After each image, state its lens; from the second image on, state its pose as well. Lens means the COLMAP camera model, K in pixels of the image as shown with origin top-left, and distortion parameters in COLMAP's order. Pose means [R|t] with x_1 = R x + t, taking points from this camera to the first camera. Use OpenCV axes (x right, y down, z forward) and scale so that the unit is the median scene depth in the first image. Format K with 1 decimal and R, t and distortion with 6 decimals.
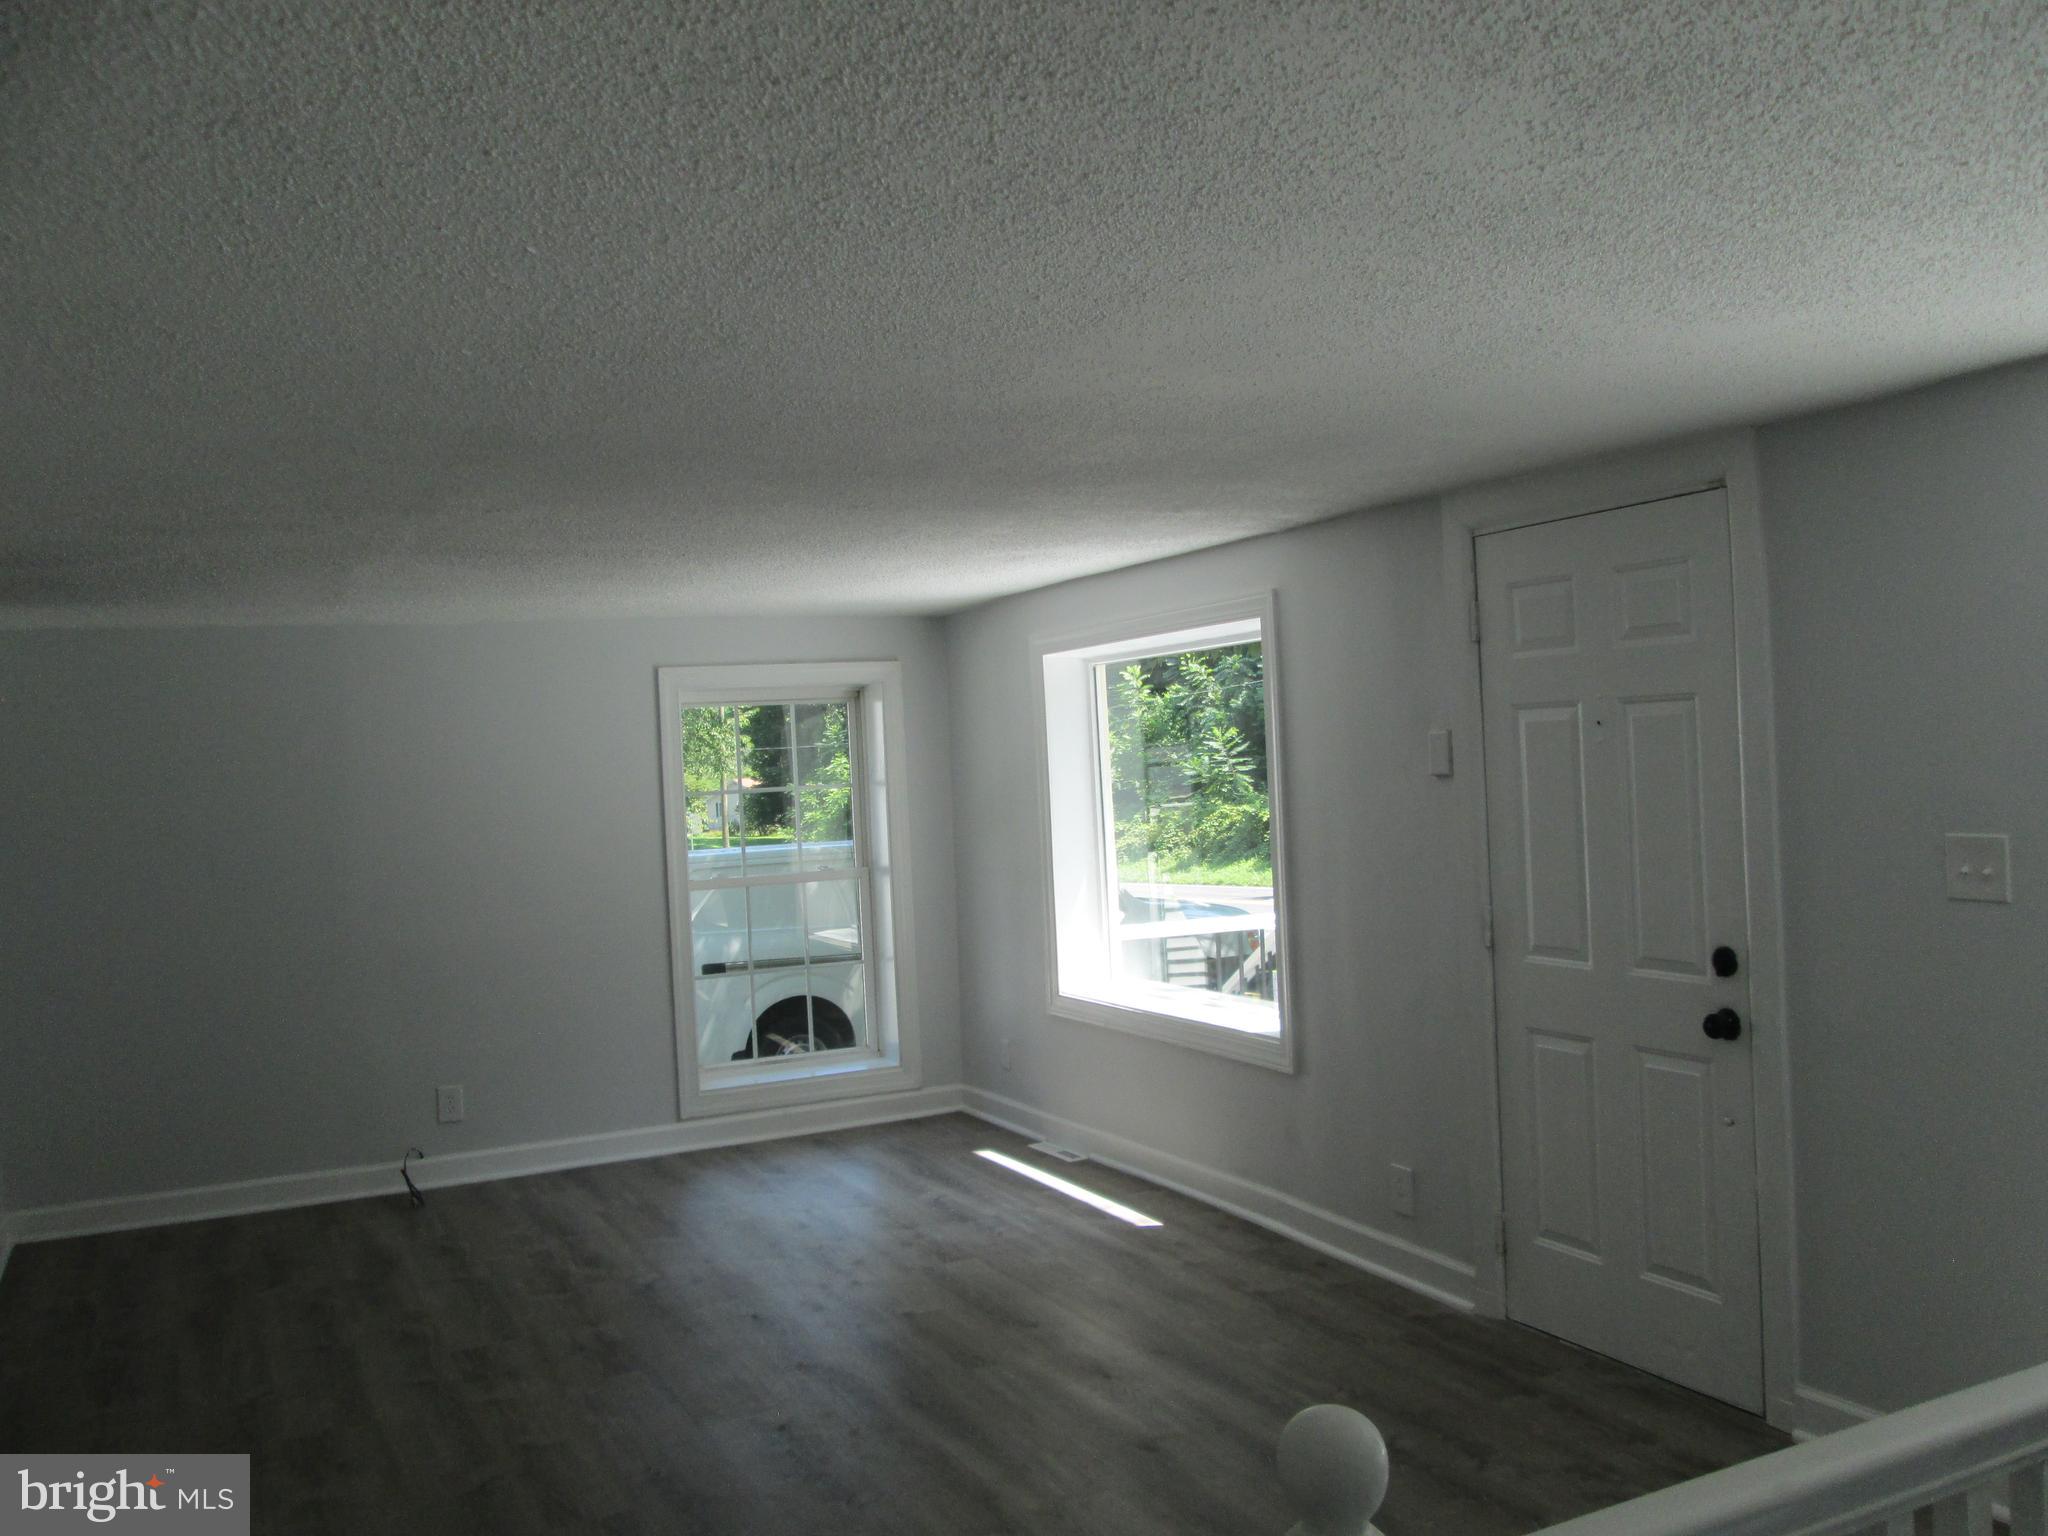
lens RADIAL K [[1698.8, 0, 1017.6], [0, 1698.8, 759.5], [0, 0, 1]] dist [-0.033932, 0.011401]
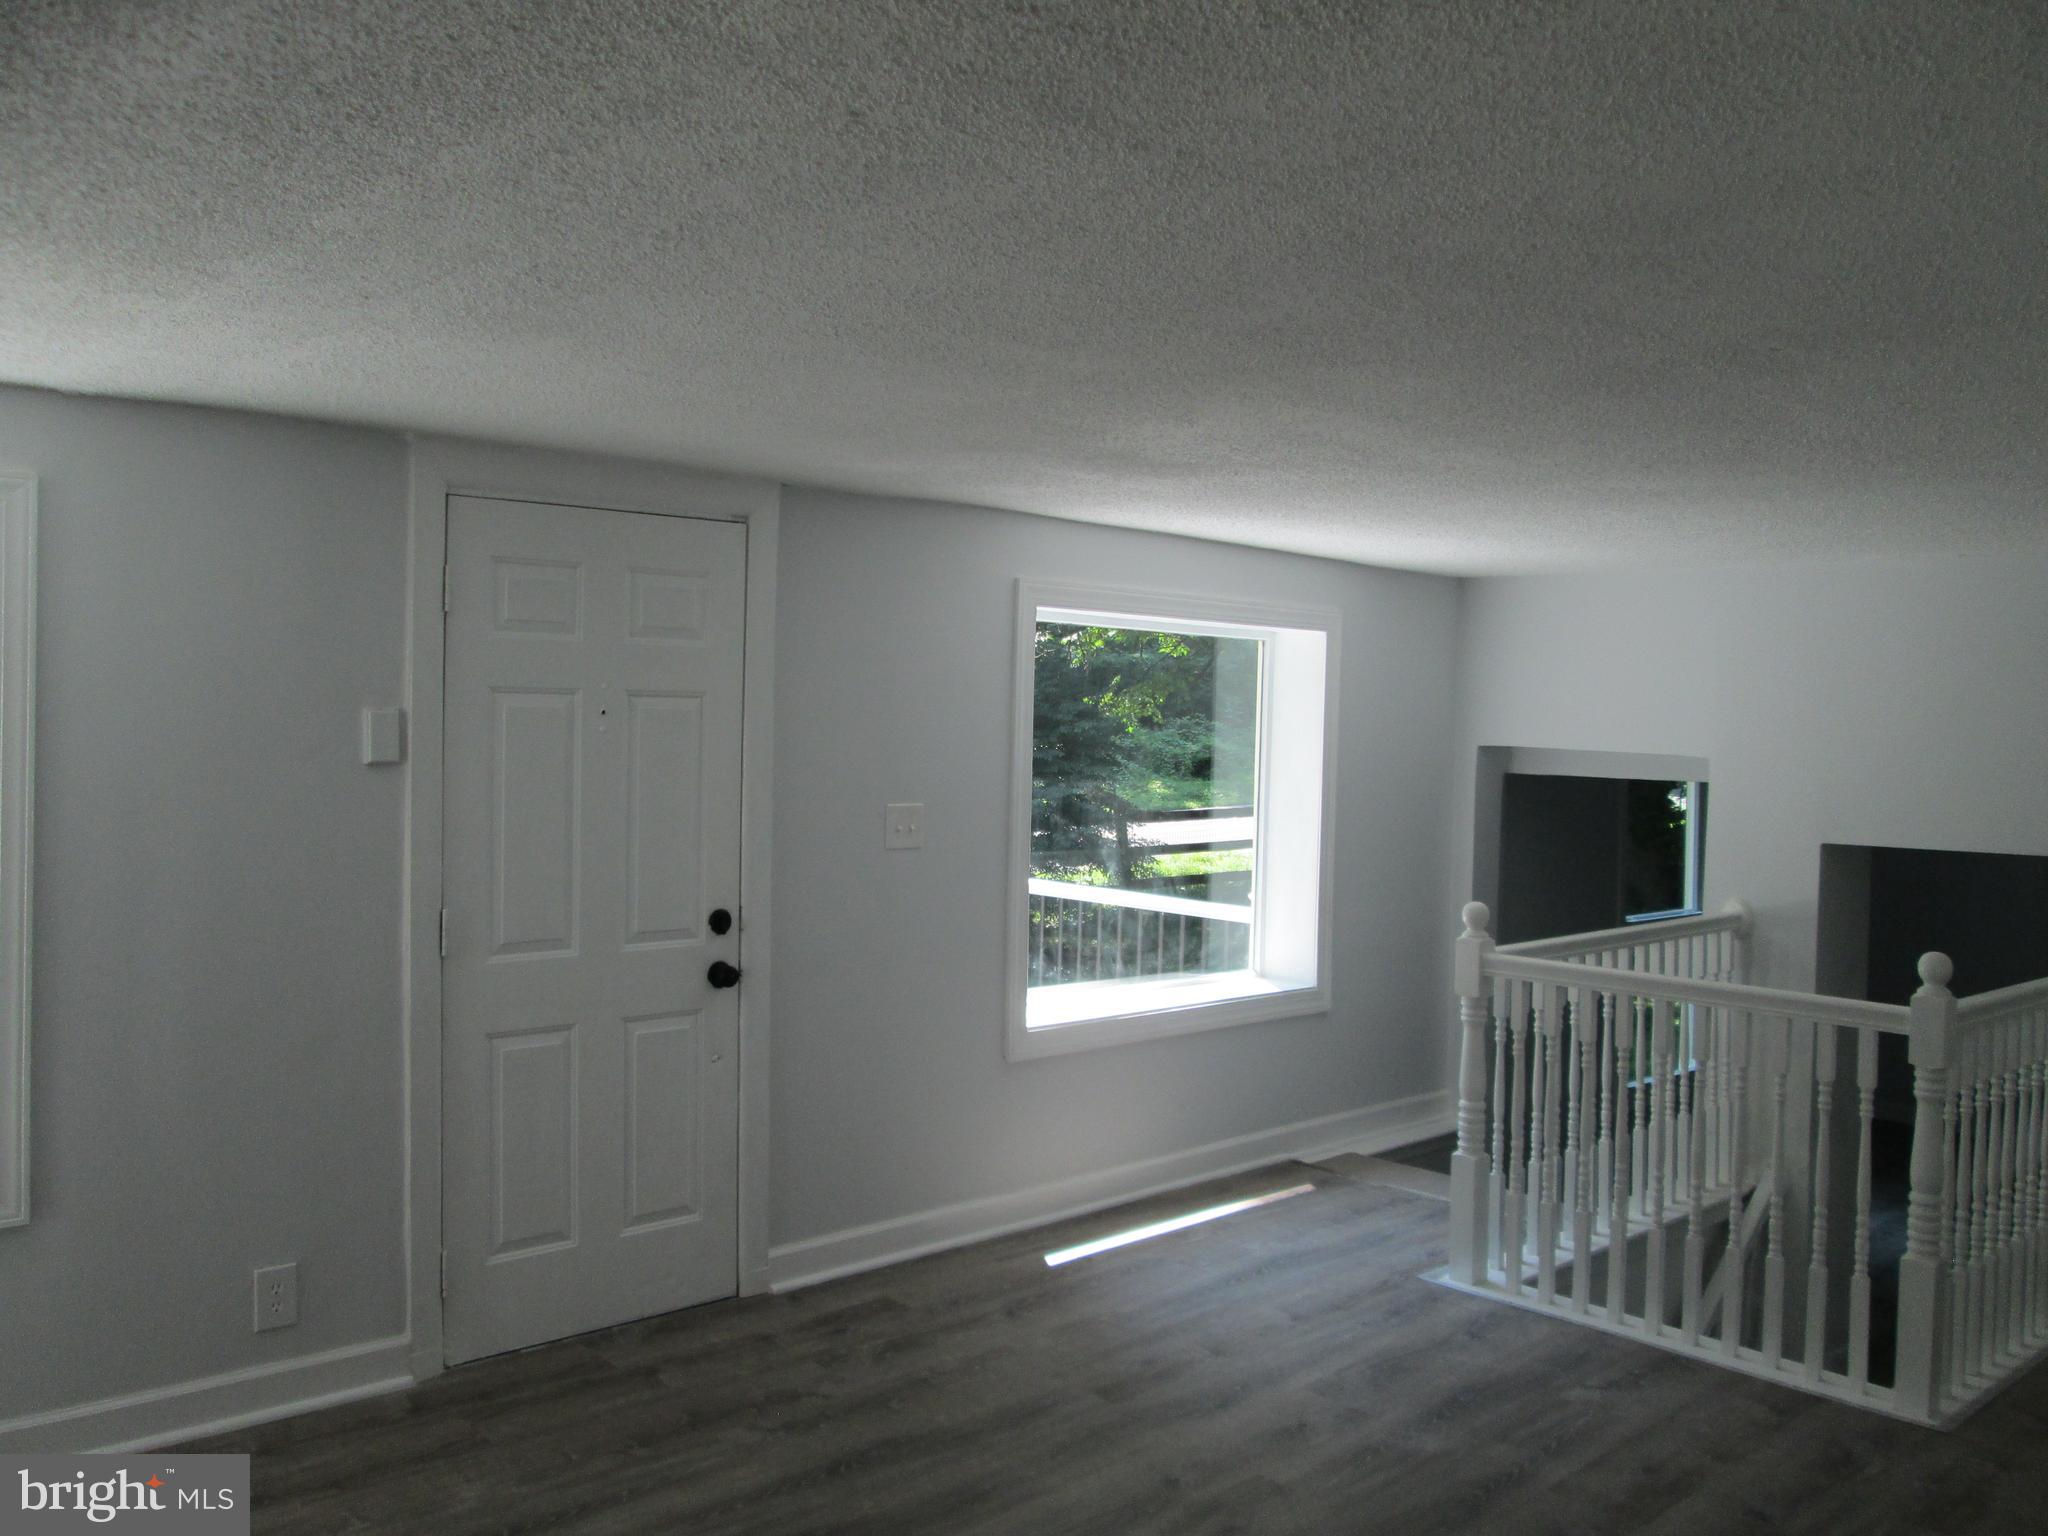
lens RADIAL K [[1698.8, 0, 1017.6], [0, 1698.8, 759.5], [0, 0, 1]] dist [-0.033932, 0.011401]
pose [[-0.279028, 0.018641, 0.960102, -0.731023], [-0.001678, 0.999801, -0.019900, 0.027620], [-0.960282, -0.007164, -0.278941, 1.063018]]
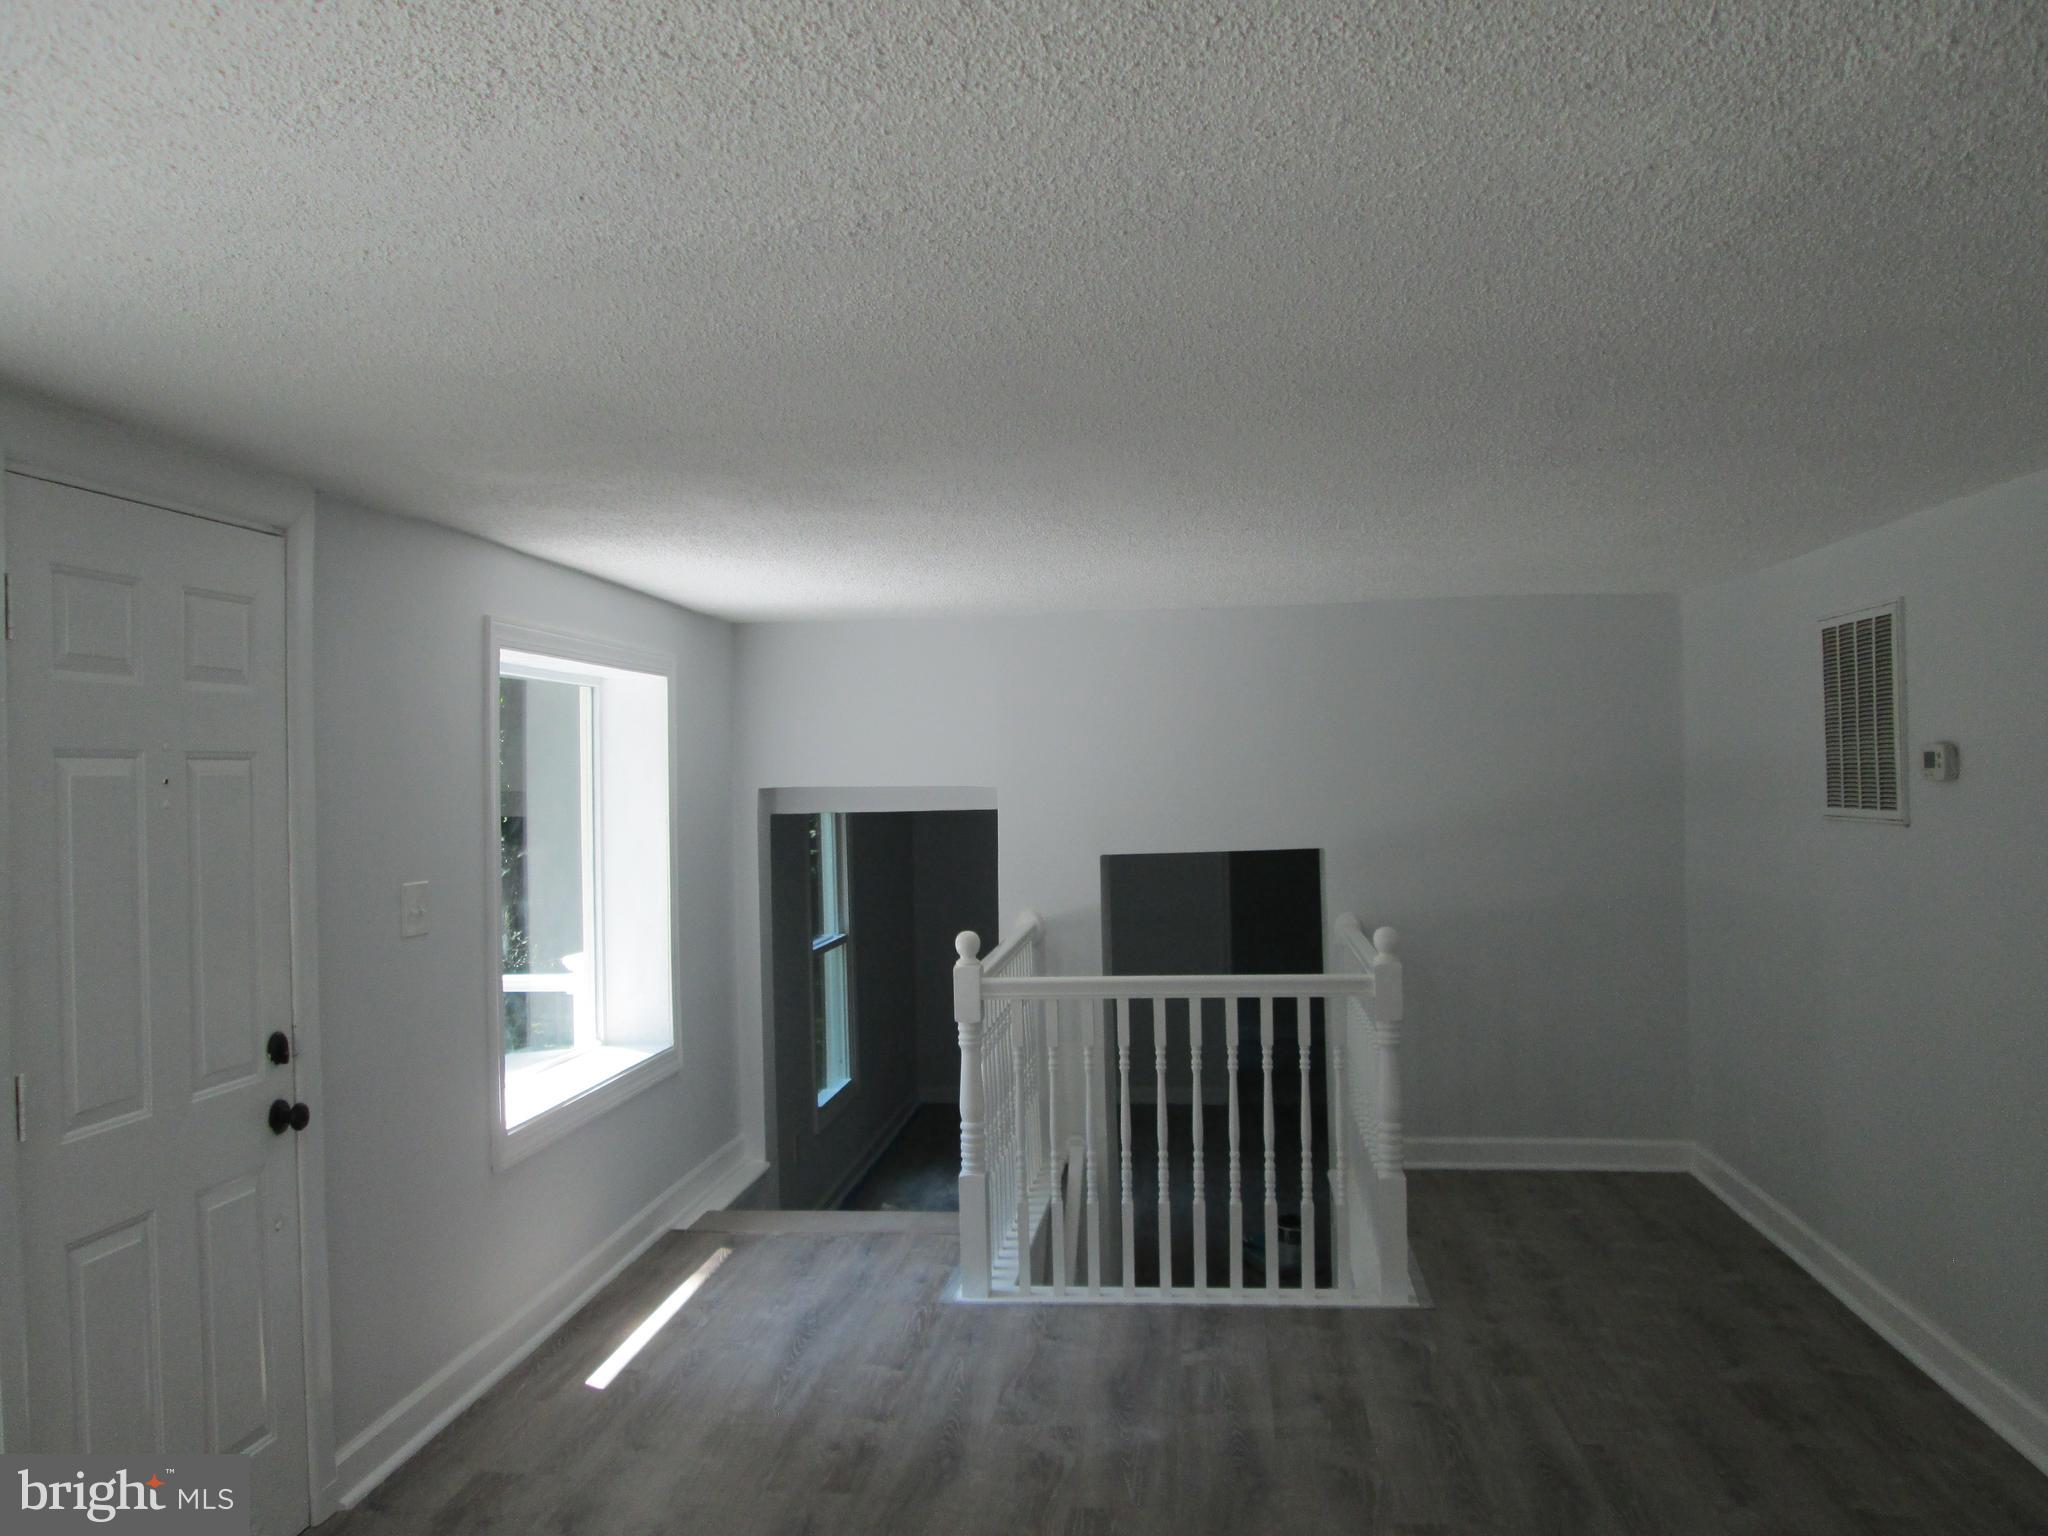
lens RADIAL K [[1698.8, 0, 1017.6], [0, 1698.8, 759.5], [0, 0, 1]] dist [-0.033932, 0.011401]
pose [[-0.834482, 0.070103, 0.546558, -0.398440], [0.064981, 0.997473, -0.028726, 0.015446], [-0.547191, 0.011545, -0.836928, 1.448934]]
